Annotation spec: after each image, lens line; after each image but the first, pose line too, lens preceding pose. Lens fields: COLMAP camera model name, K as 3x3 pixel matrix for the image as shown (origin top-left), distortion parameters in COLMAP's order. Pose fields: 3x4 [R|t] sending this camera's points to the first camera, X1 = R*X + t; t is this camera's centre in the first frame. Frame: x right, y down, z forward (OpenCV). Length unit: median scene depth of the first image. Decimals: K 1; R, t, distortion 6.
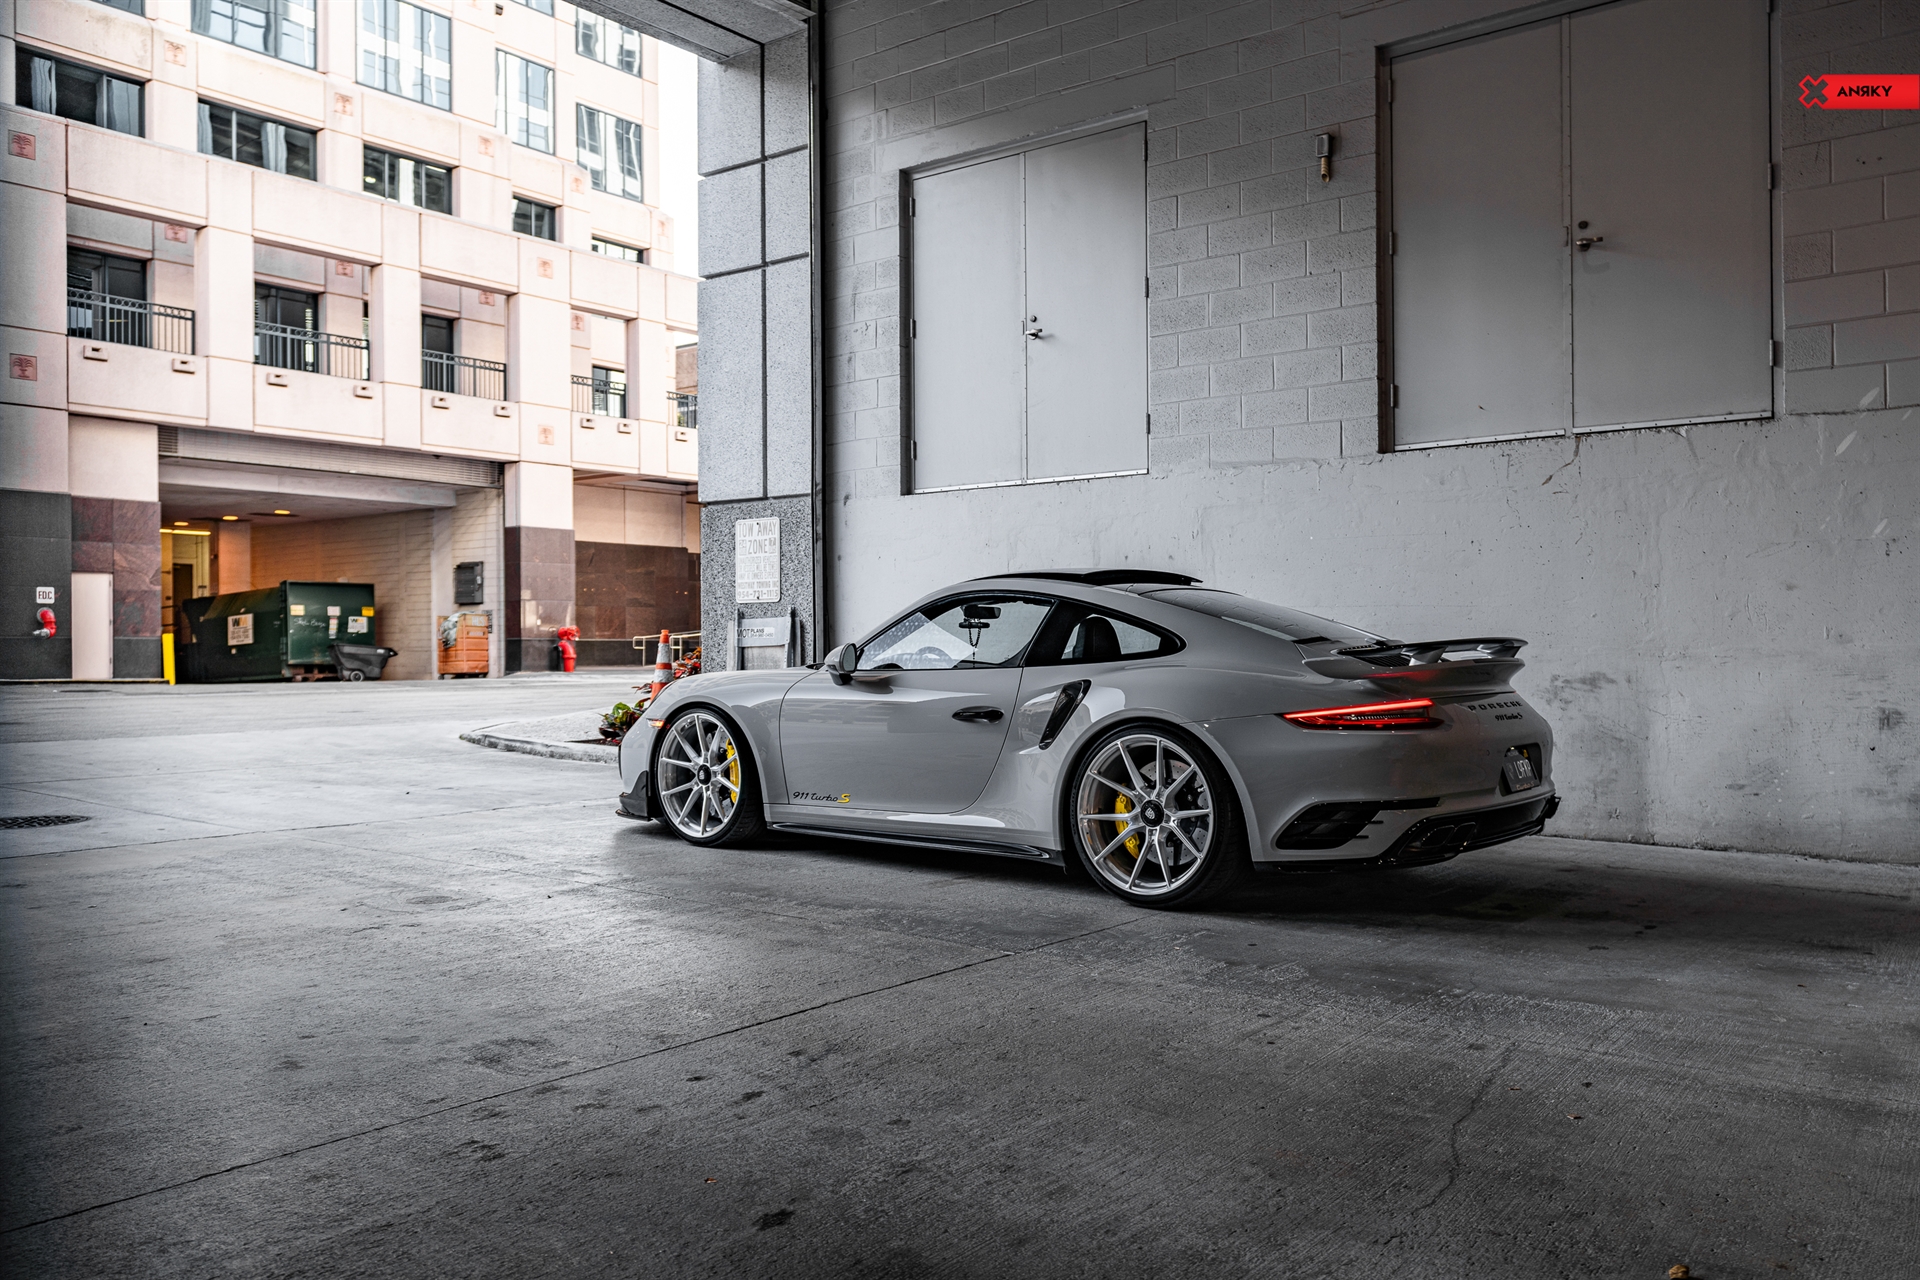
lens RADIAL K [[1486.7, 0, 960.0], [0, 1486.7, 640.0], [0, 0, 1]] dist [0.033012, 0.002372]
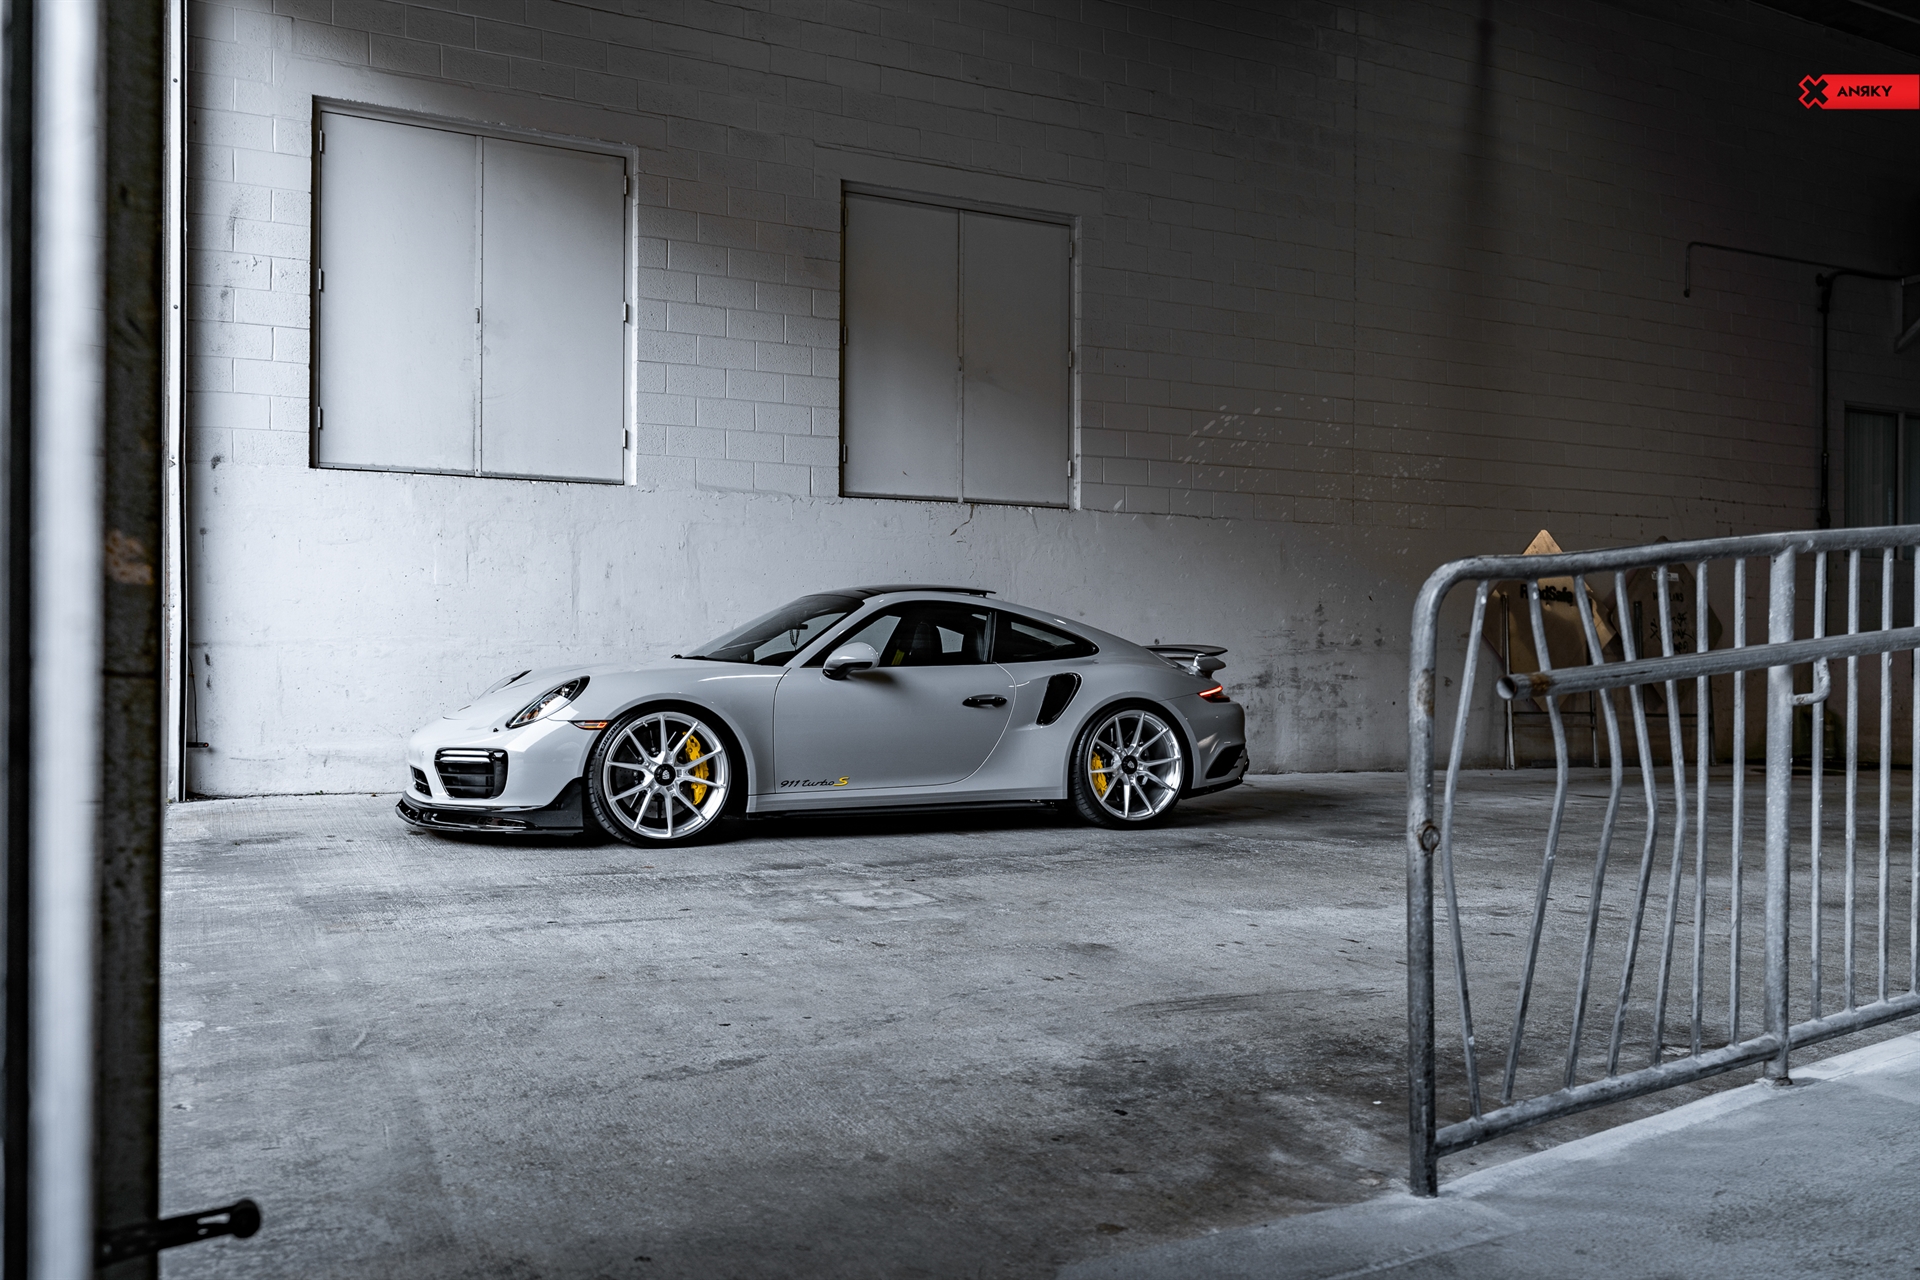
lens RADIAL K [[1529.4, 0, 960.0], [0, 1529.4, 640.0], [0, 0, 1]] dist [-0.000537, 0.000146]
pose [[0.440489, 0.012617, 0.897669, -0.959698], [-0.014900, 0.999866, -0.006742, 0.005860], [-0.897634, -0.010406, 0.440618, 0.371447]]
